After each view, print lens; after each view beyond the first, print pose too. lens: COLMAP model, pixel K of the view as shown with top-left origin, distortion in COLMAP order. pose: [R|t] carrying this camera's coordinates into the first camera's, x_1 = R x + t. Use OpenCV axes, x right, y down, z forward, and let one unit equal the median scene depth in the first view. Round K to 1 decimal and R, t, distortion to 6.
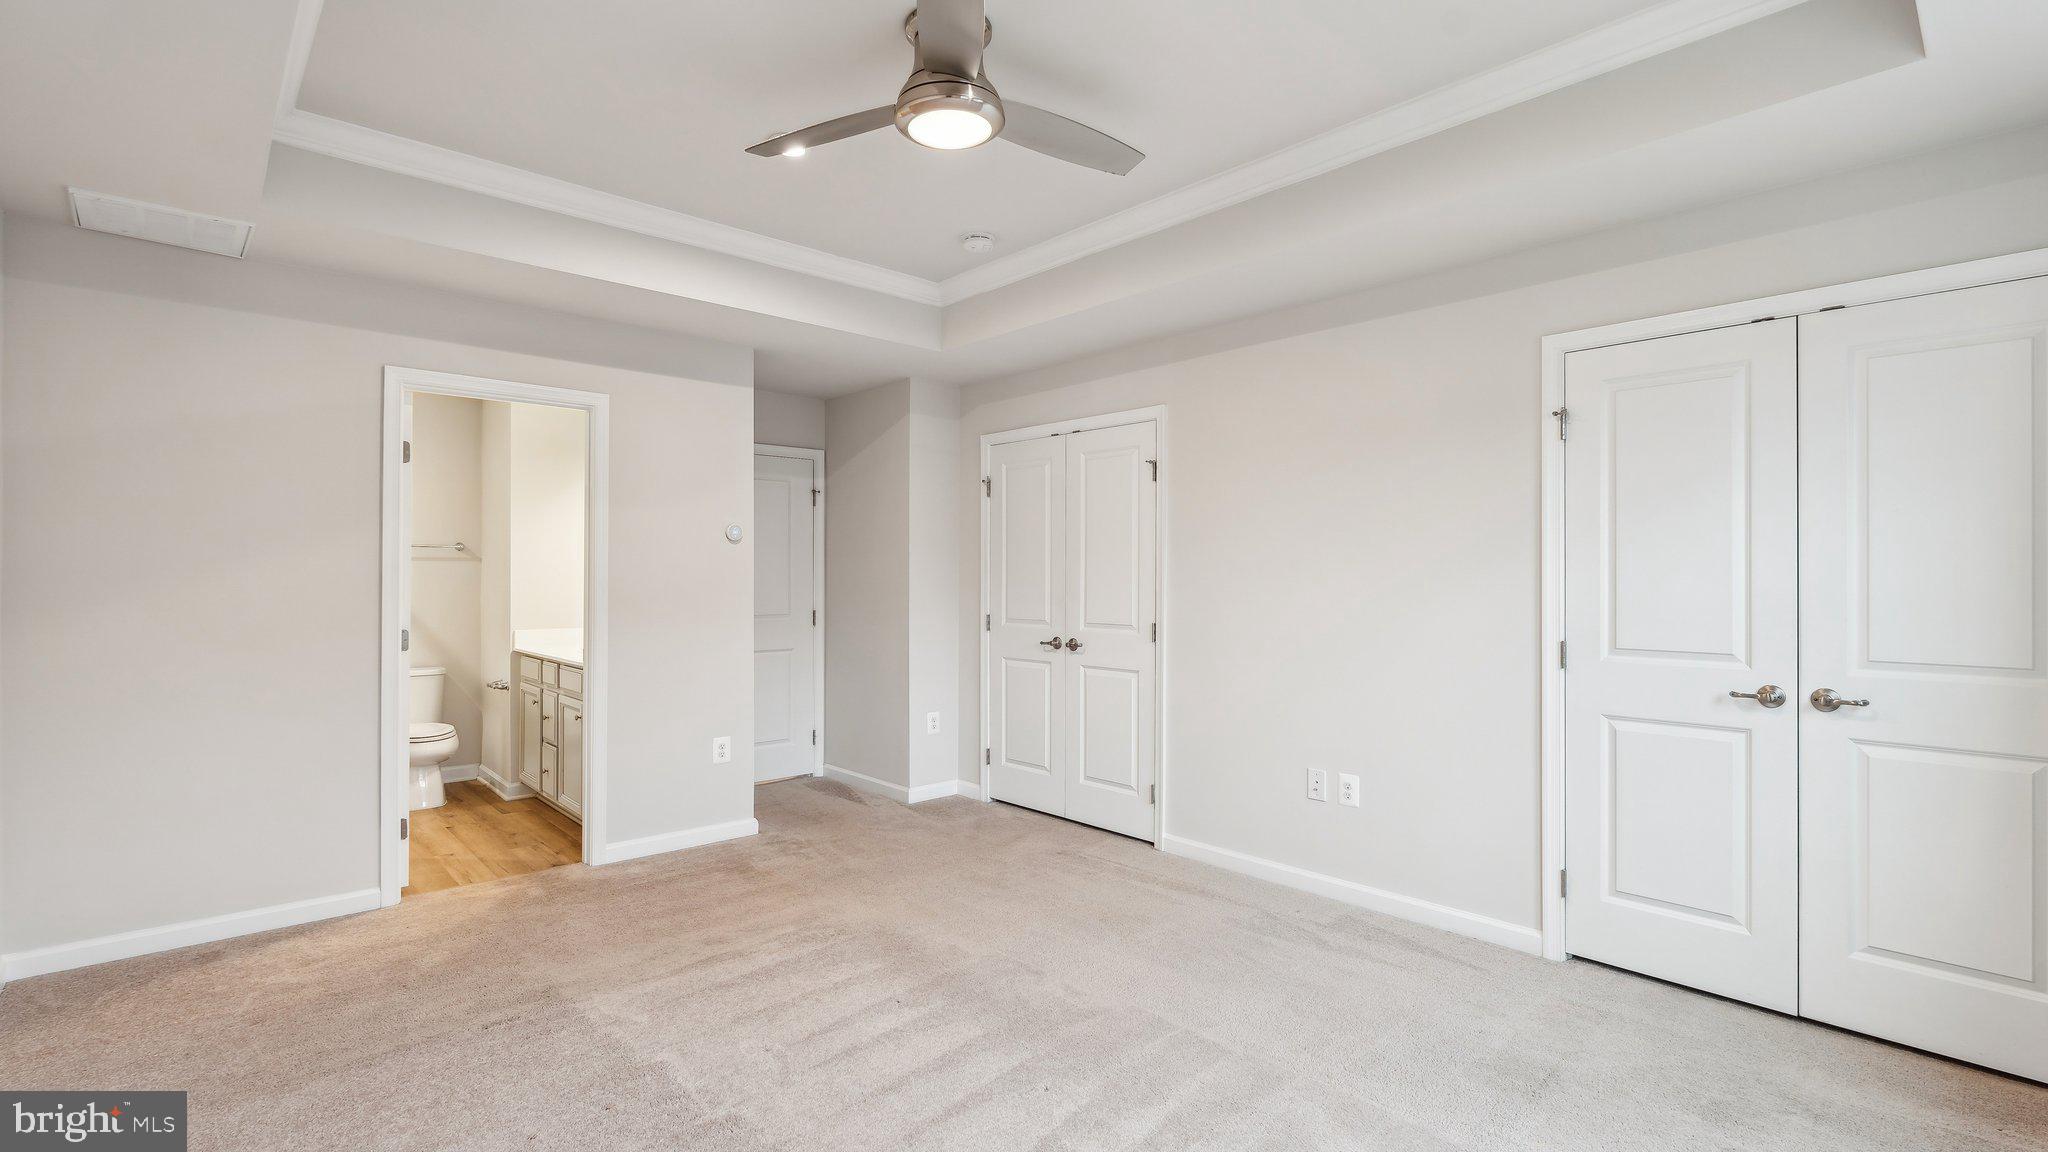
lens RADIAL K [[920.2, 0, 1019.3], [0, 920.2, 575.3], [0, 0, 1]] dist [-0.003135, 0.001525]
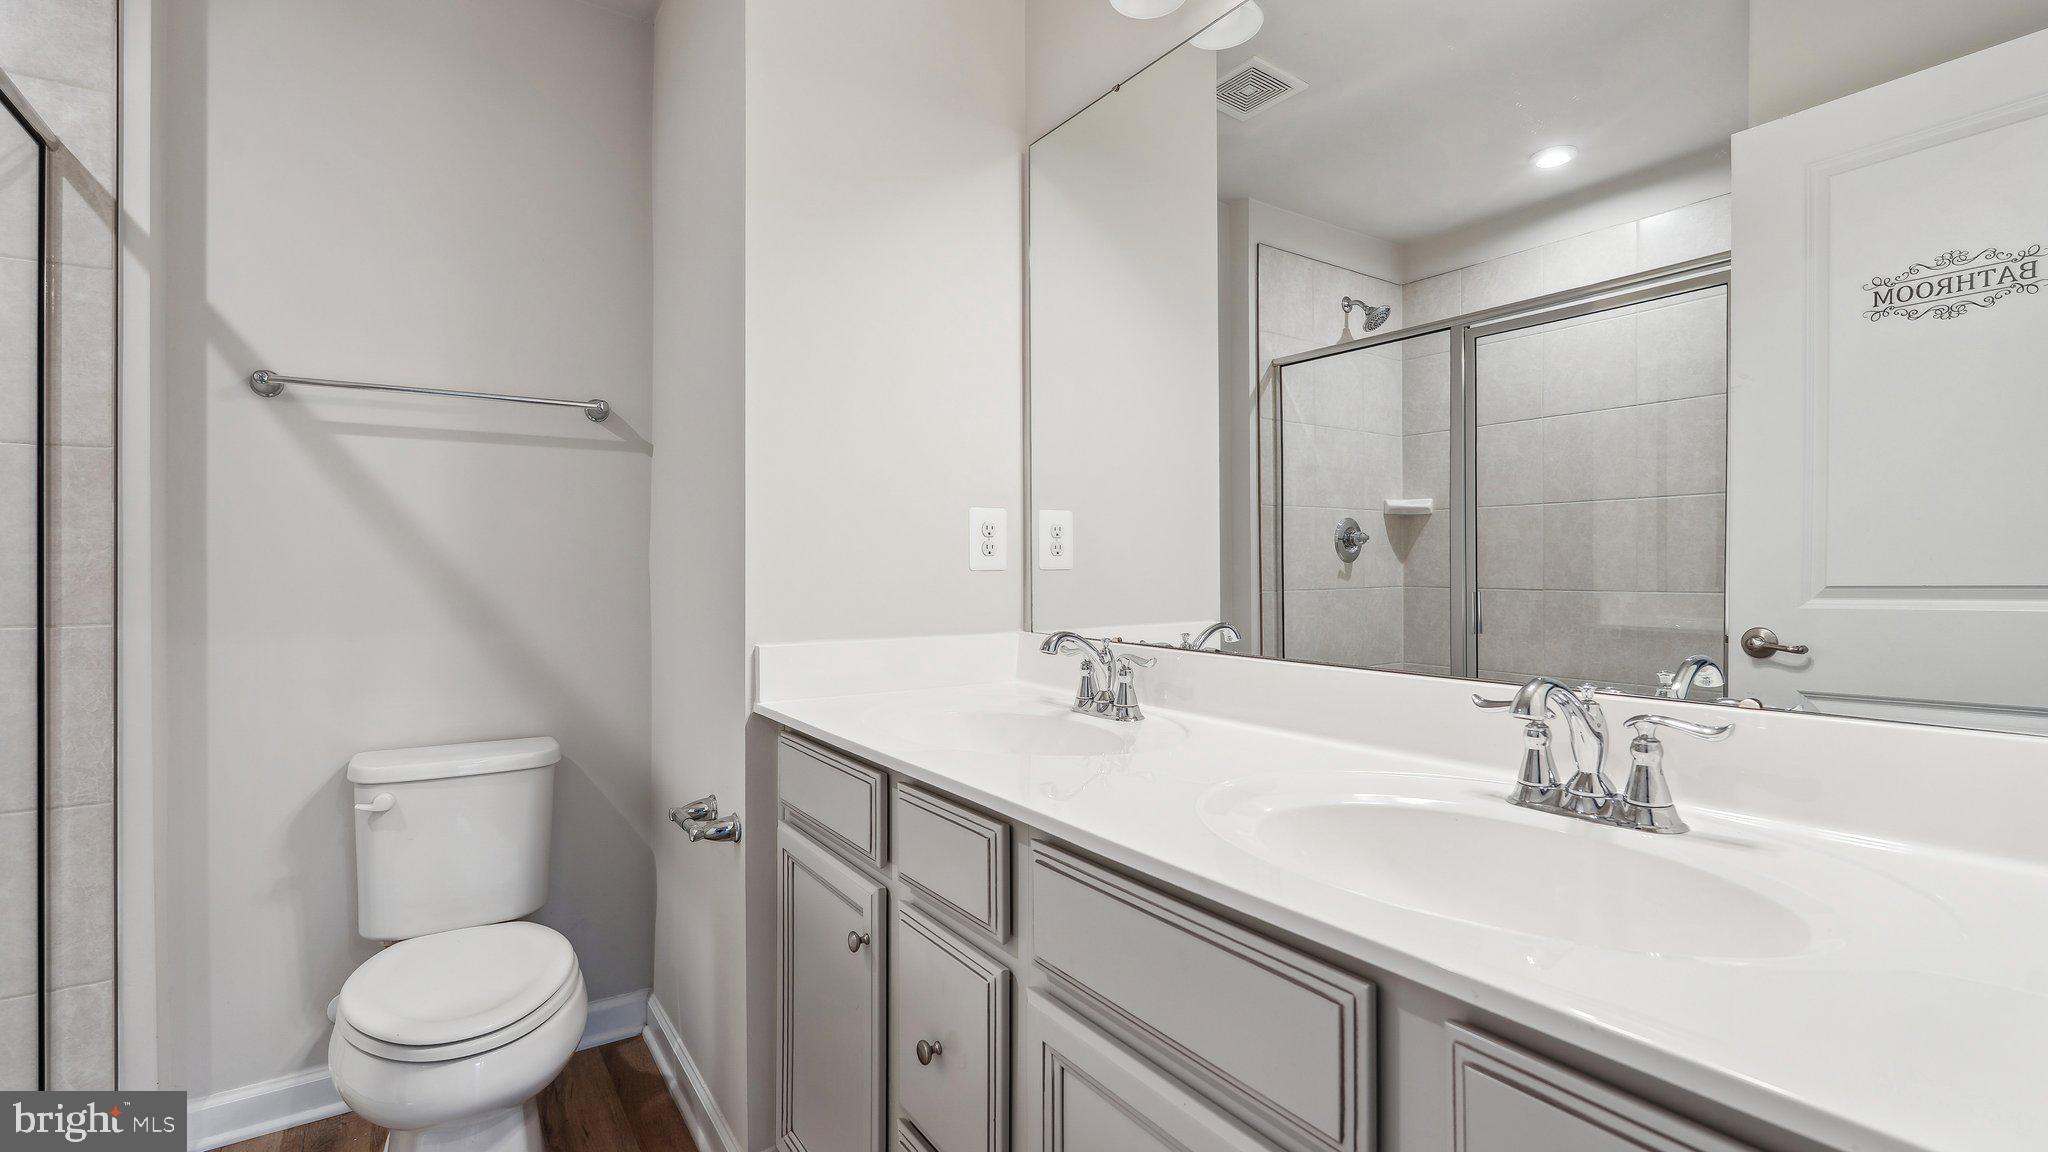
lens RADIAL K [[920.2, 0, 1028.7], [0, 920.2, 569.1], [0, 0, 1]] dist [-0.003135, 0.001525]
pose [[0.990239, -0.006031, -0.139253, -0.417339], [0.006246, 0.999980, 0.001107, 0.034710], [0.139243, -0.001966, 0.990256, 0.712221]]
